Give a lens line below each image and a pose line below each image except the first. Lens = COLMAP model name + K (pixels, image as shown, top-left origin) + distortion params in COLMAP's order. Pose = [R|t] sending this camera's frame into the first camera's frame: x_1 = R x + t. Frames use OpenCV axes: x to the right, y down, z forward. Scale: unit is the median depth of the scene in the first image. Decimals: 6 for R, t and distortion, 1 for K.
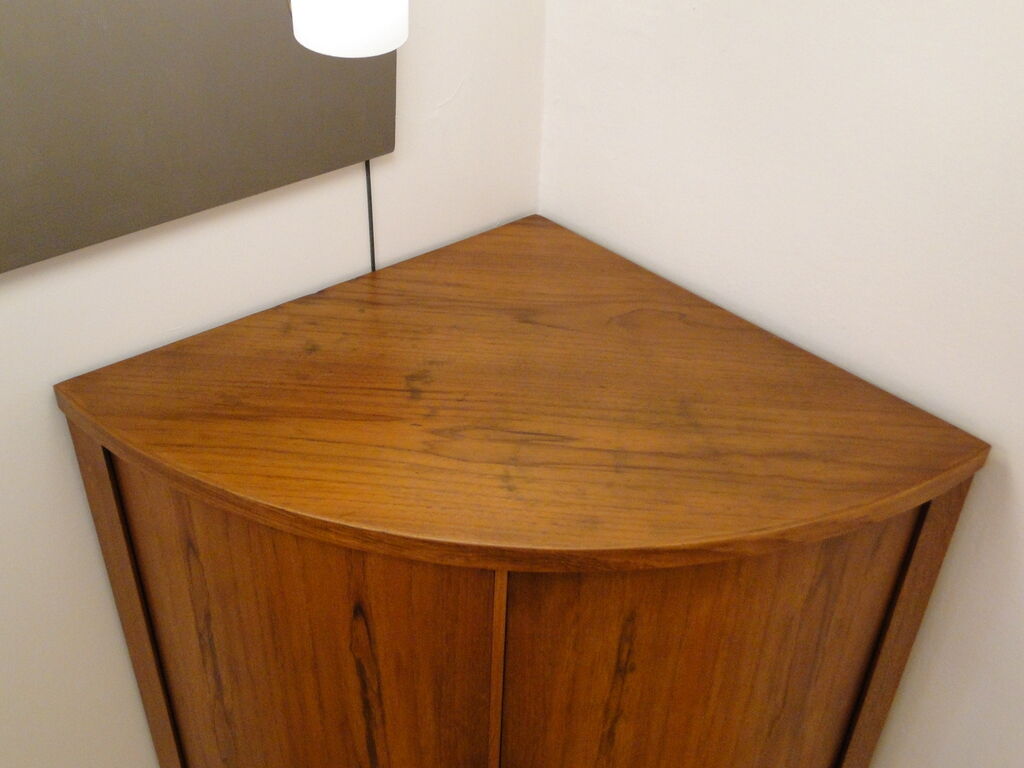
lens RADIAL K [[925.6, 0, 513.1], [0, 925.6, 381.9], [0, 0, 1]] dist [0.000312, 0.078778]
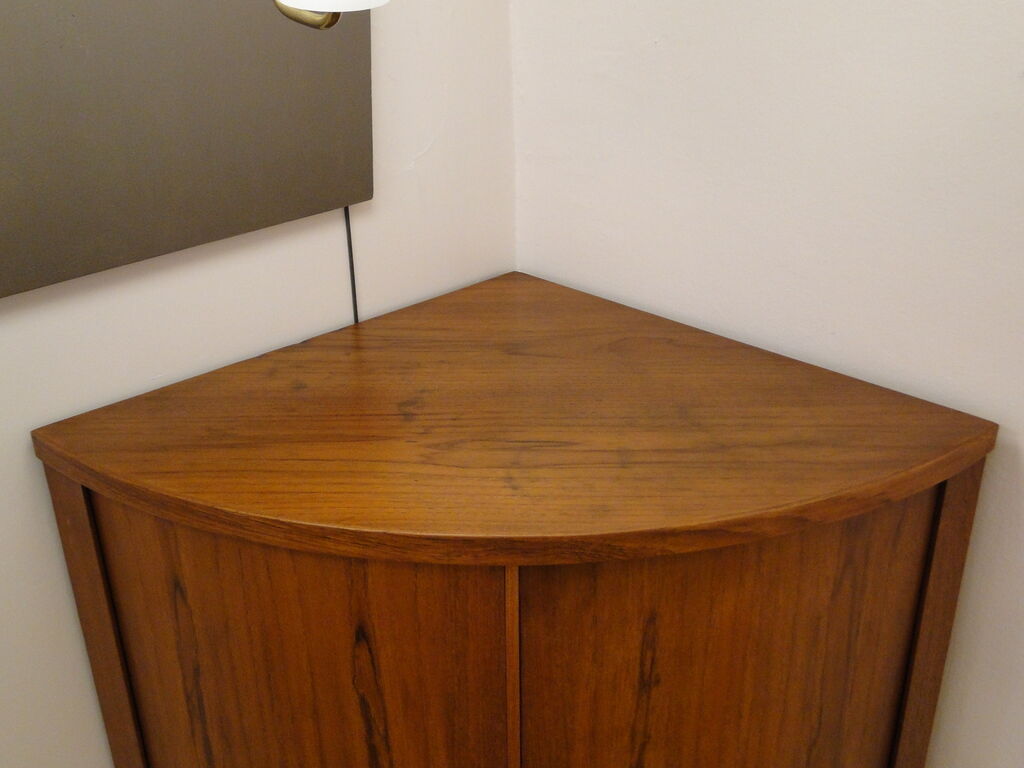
lens RADIAL K [[925.6, 0, 513.1], [0, 925.6, 381.9], [0, 0, 1]] dist [0.000312, 0.078778]
pose [[0.997427, -0.065378, 0.029411, -0.023215], [0.068968, 0.987053, -0.144809, 0.133759], [-0.019563, 0.146465, 0.989022, 0.033961]]
